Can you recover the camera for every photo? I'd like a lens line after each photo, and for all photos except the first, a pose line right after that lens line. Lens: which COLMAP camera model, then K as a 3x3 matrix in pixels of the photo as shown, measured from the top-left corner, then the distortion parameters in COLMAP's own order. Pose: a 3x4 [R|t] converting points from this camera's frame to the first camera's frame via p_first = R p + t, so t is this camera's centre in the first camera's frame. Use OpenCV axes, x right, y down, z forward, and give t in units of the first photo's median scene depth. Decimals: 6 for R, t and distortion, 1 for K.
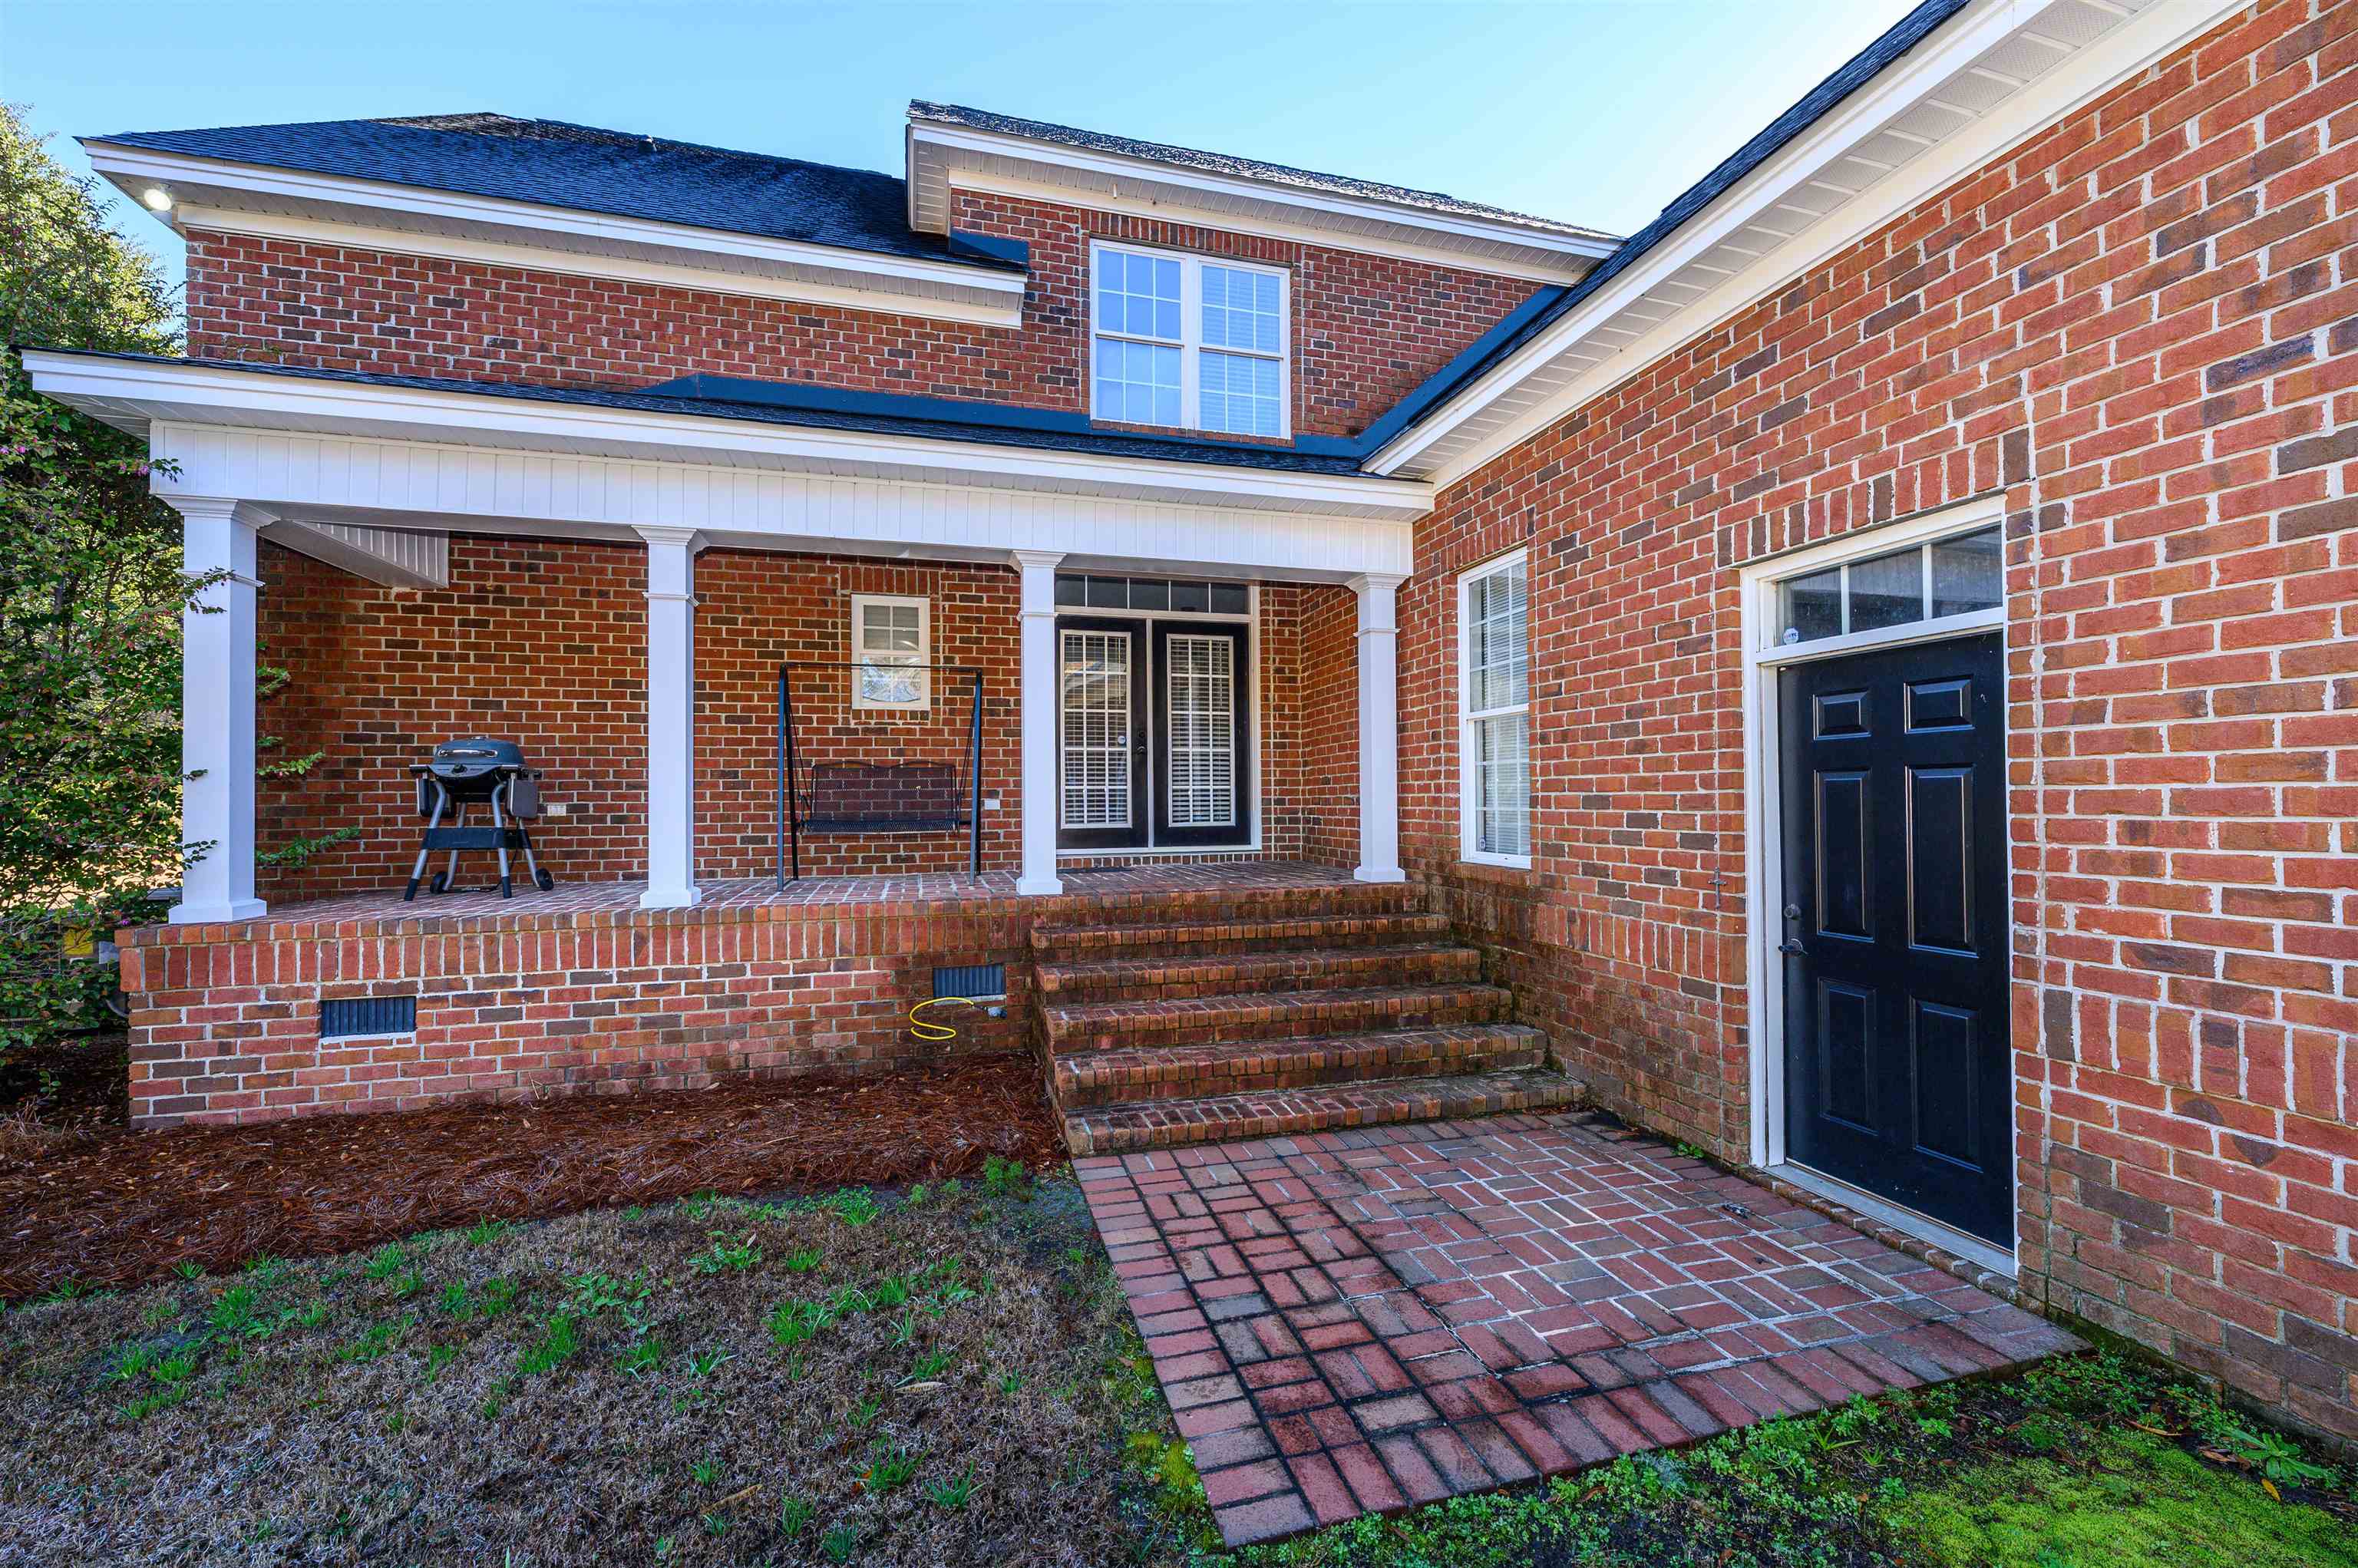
lens RADIAL K [[927.7, 0, 1178.4], [0, 927.7, 788.1], [0, 0, 1]] dist [-0.001455, -0.000123]
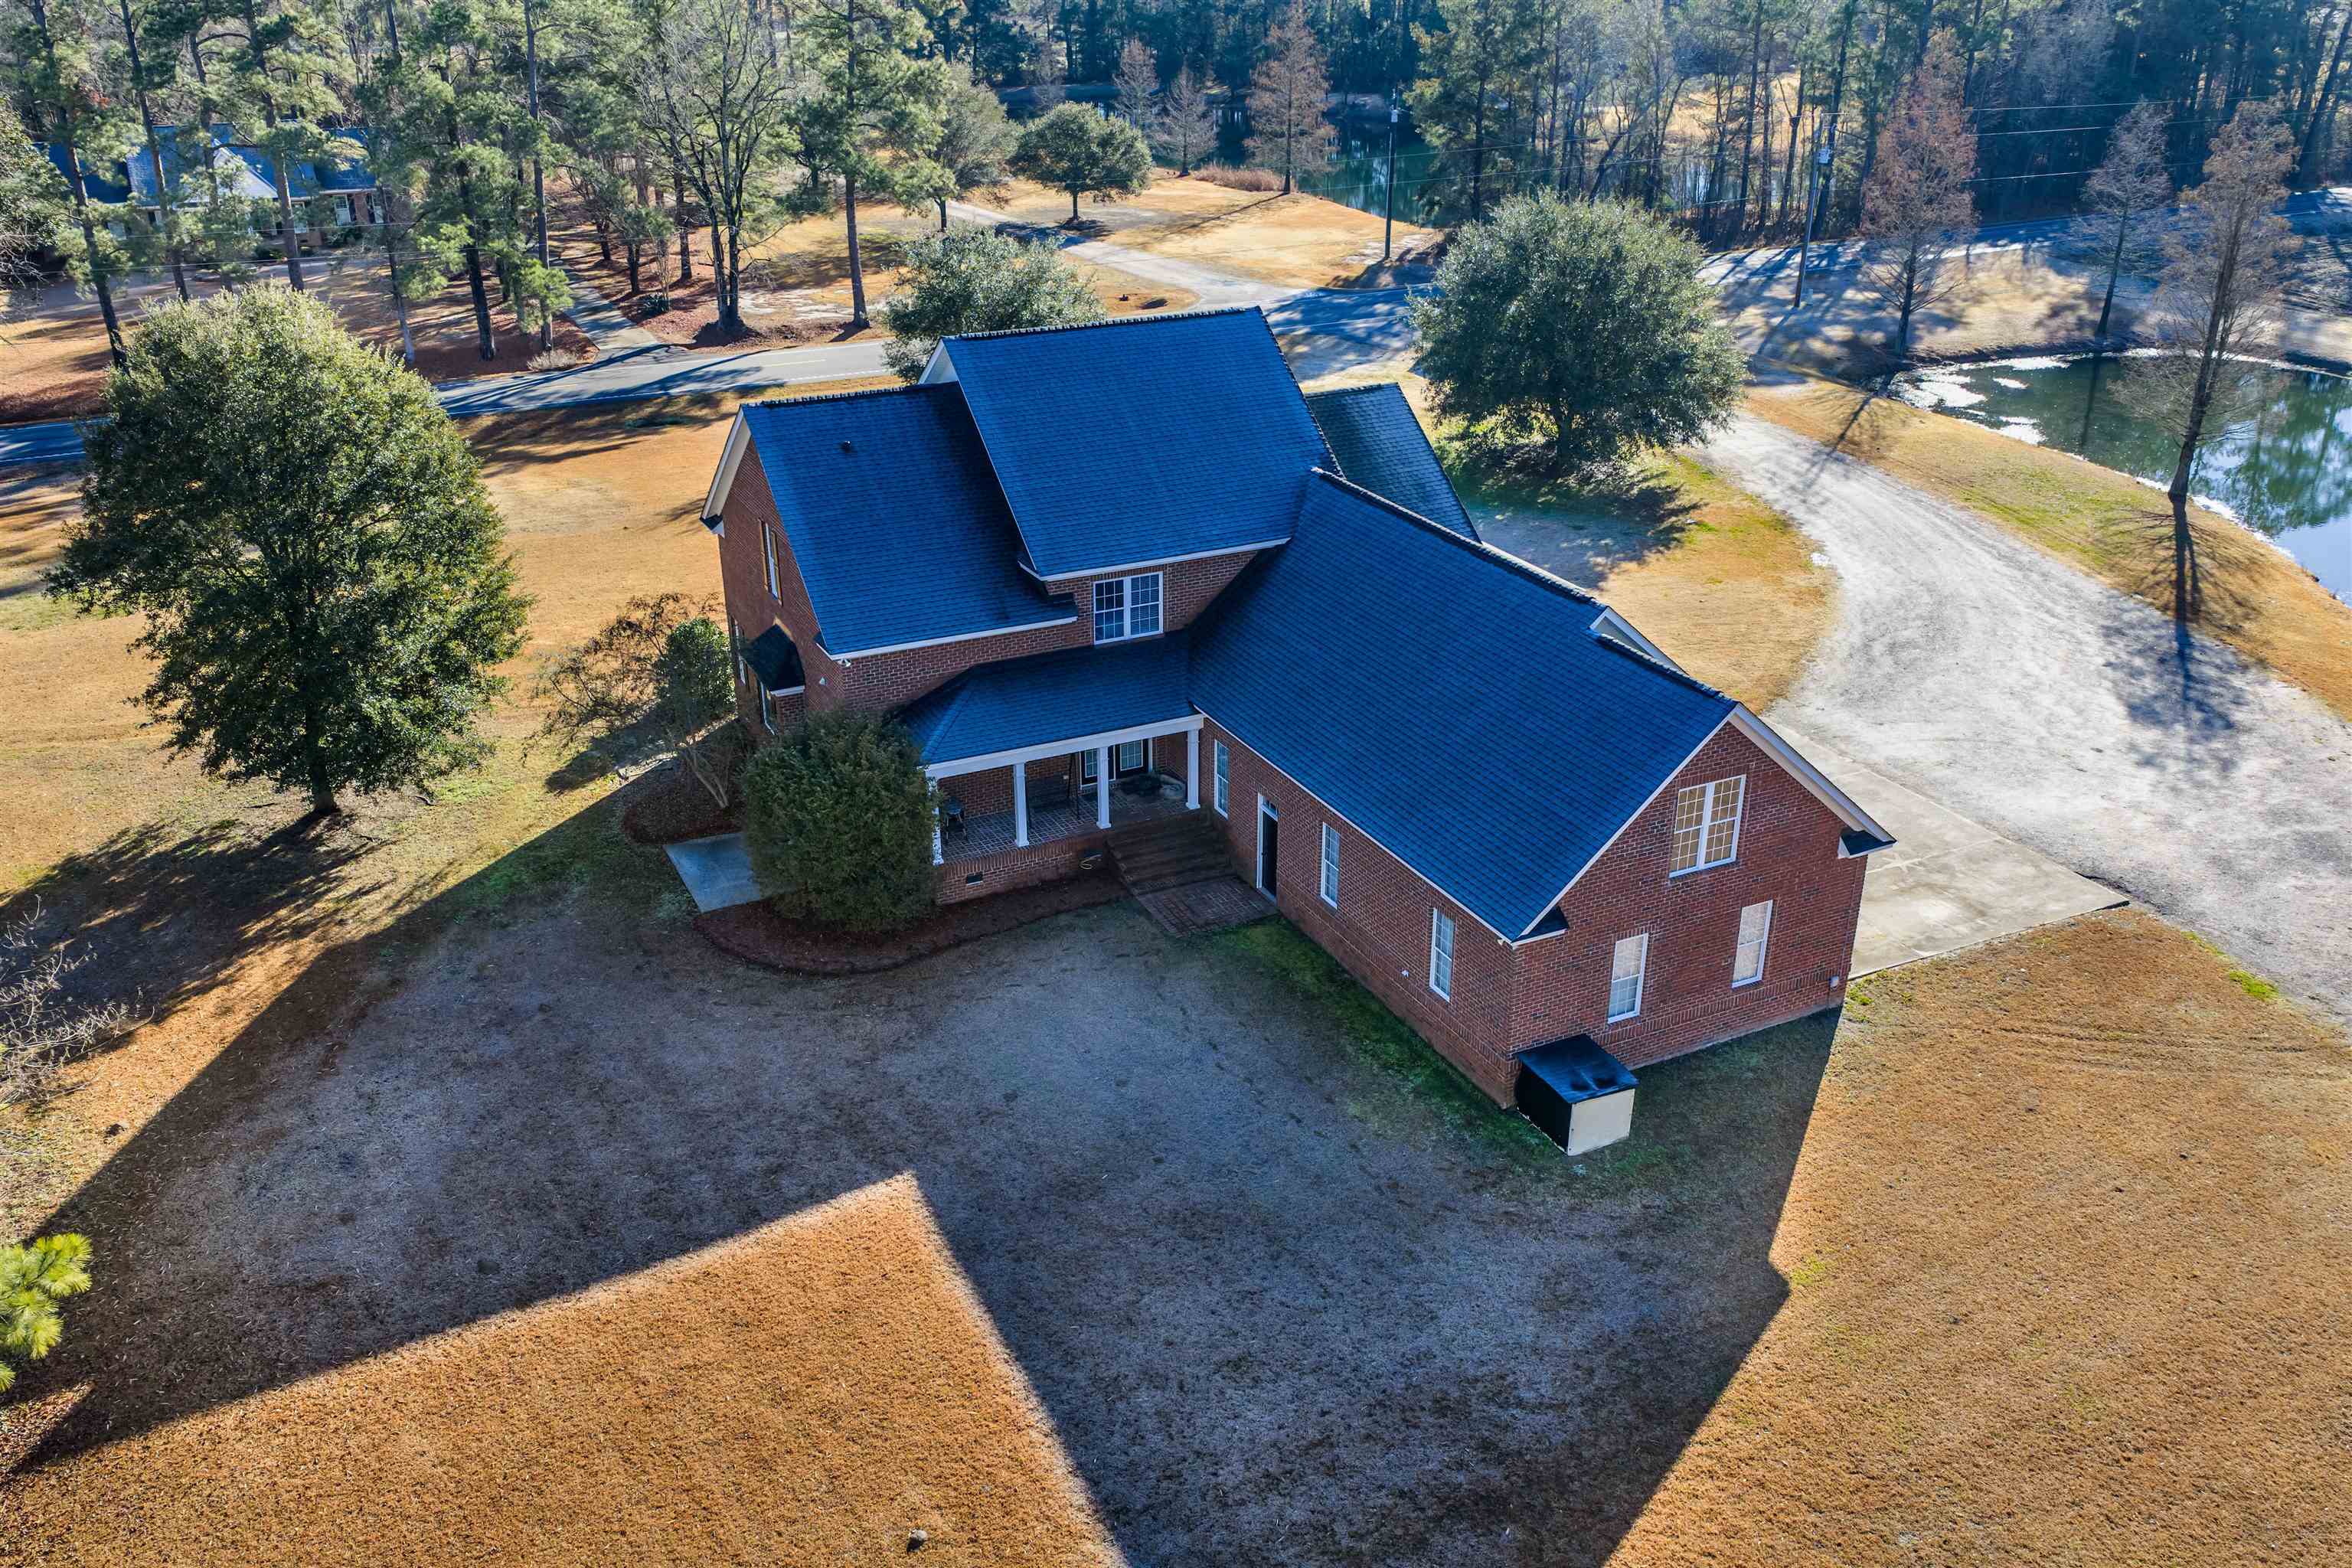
lens RADIAL K [[1962.2, 0, 1176.6], [0, 1962.2, 784.3], [0, 0, 1]] dist [-0.005799, -0.006481]
pose [[0.984408, -0.068416, 0.162050, -0.057303], [-0.004471, 0.911231, 0.411872, -0.168795], [-0.175843, -0.406175, 0.896717, -0.309532]]
